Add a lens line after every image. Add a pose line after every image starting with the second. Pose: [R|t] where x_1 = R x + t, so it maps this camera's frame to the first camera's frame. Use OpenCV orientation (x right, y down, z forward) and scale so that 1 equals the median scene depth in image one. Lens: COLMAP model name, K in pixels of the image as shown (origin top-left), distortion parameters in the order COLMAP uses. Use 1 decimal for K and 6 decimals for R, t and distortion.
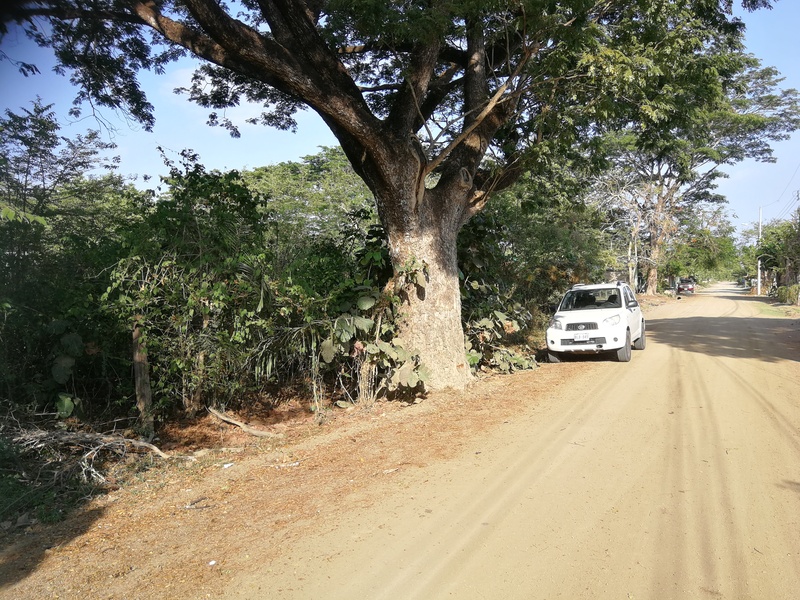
lens RADIAL K [[630.9, 0, 410.6], [0, 630.9, 304.4], [0, 0, 1]] dist [0.061644, -0.118530]
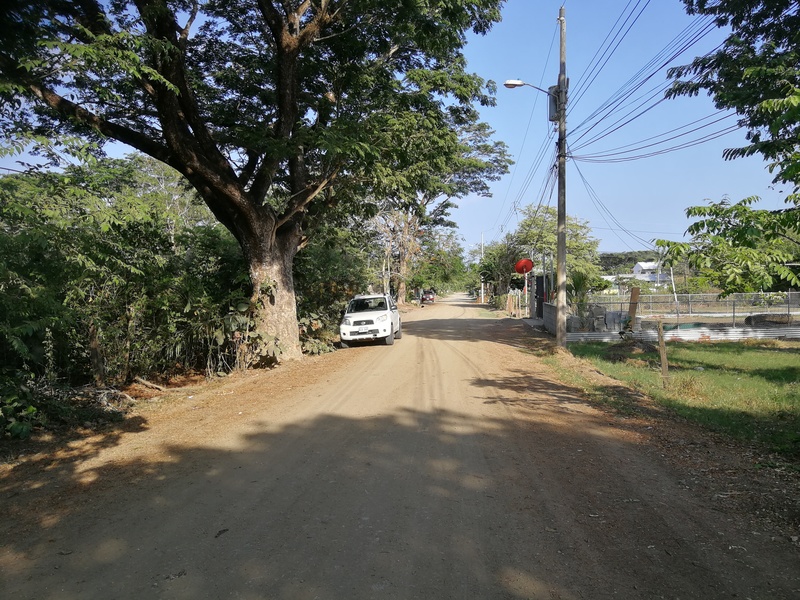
lens RADIAL K [[636.8, 0, 401.6], [0, 636.8, 306.8], [0, 0, 1]] dist [0.009534, -0.021420]
pose [[0.933716, -0.013963, 0.357741, -0.133068], [0.019361, 0.999746, -0.011512, 0.011178], [-0.357490, 0.017676, 0.933750, -0.321534]]
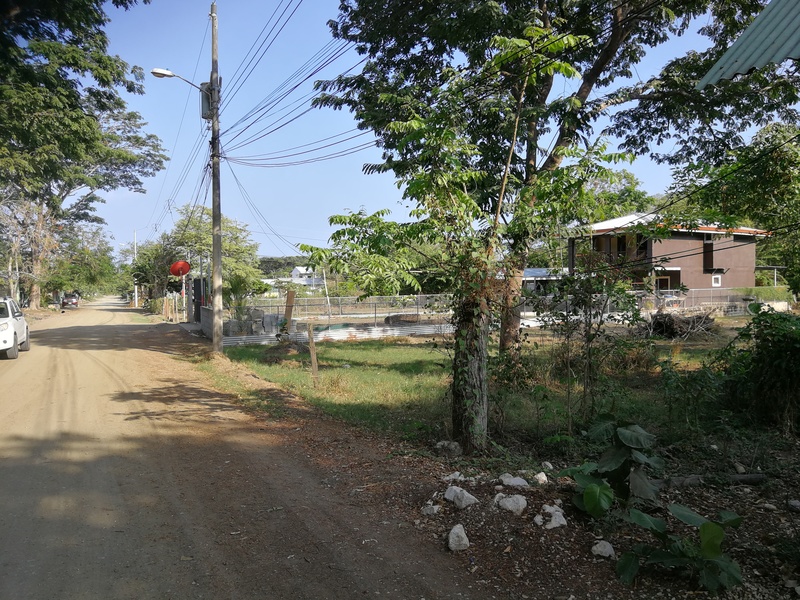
lens RADIAL K [[636.8, 0, 401.6], [0, 636.8, 306.8], [0, 0, 1]] dist [0.009534, -0.021420]
pose [[0.633859, -0.021278, 0.773156, -0.115930], [0.035500, 0.999368, -0.001601, 0.010151], [-0.772633, 0.028462, 0.634214, -0.313535]]
